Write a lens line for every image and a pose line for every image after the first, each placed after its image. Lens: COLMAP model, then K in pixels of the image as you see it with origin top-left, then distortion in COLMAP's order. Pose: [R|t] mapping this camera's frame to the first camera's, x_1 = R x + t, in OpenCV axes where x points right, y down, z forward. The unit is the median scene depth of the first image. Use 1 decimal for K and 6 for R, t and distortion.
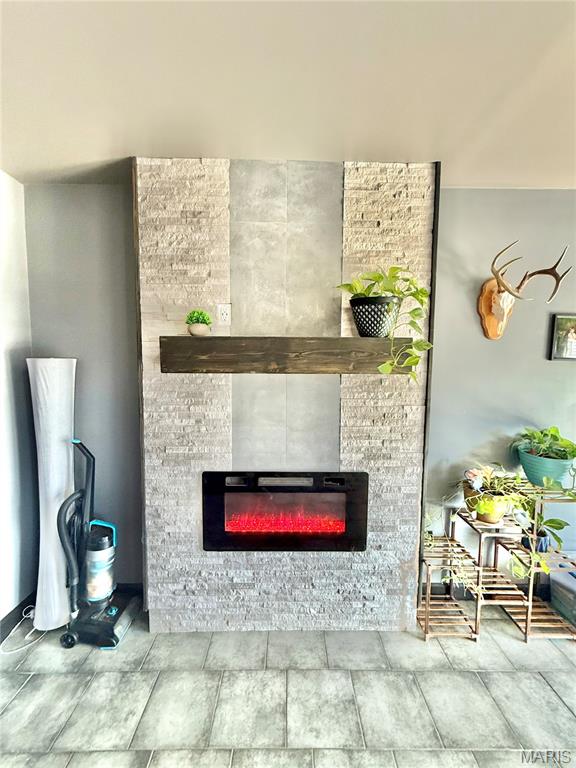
lens RADIAL K [[307.7, 0, 288.0], [0, 307.7, 384.0], [0, 0, 1]] dist [0.001601, 0.000157]
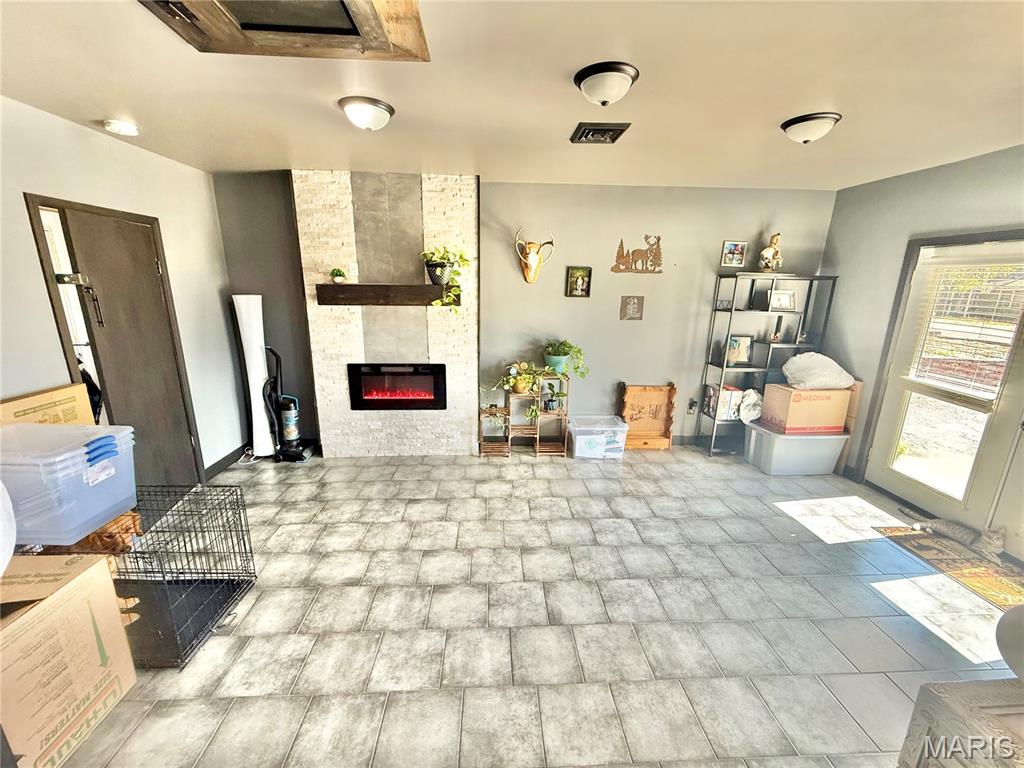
lens RADIAL K [[407.9, 0, 508.9], [0, 407.9, 385.4], [0, 0, 1]] dist [-0.001621, -0.000313]
pose [[0.998902, -0.006266, 0.046426, 0.506746], [-0.002296, 0.983276, 0.182110, -0.010063], [-0.046790, -0.182016, 0.982182, -1.272445]]
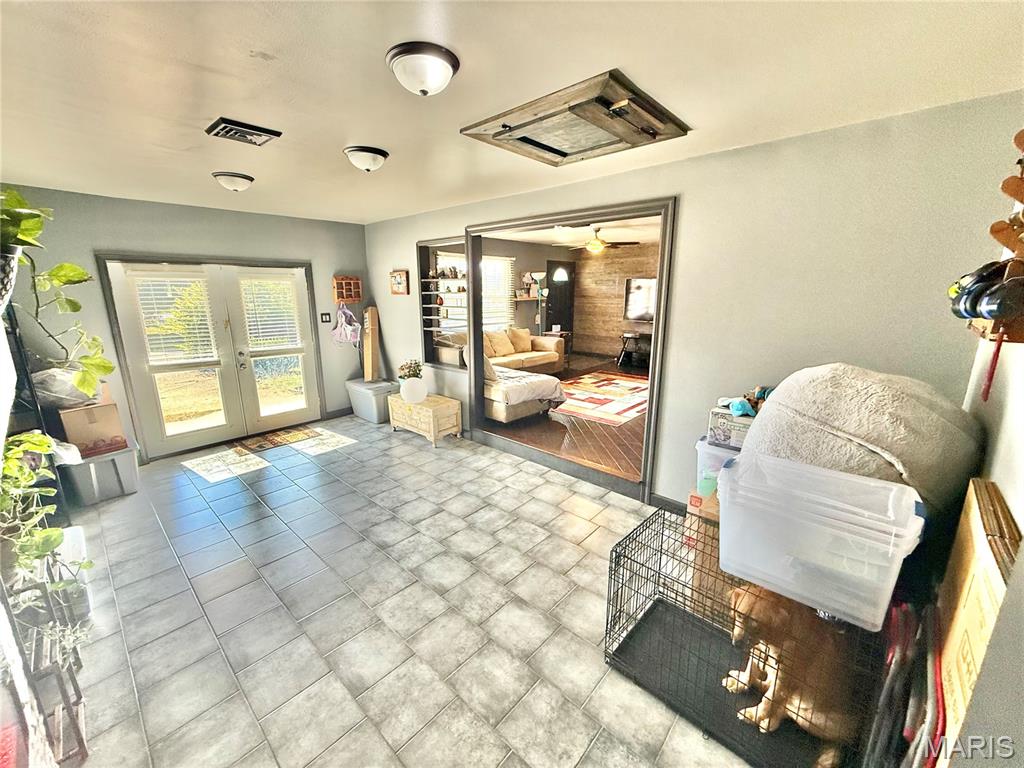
lens RADIAL K [[410.3, 0, 508.4], [0, 410.3, 383.6], [0, 0, 1]] dist [0.001601, 0.000157]
pose [[-0.735085, -0.158692, 0.659142, -0.733723], [0.044114, 0.958965, 0.280072, -0.186074], [-0.676539, 0.234954, -0.697920, 0.819693]]
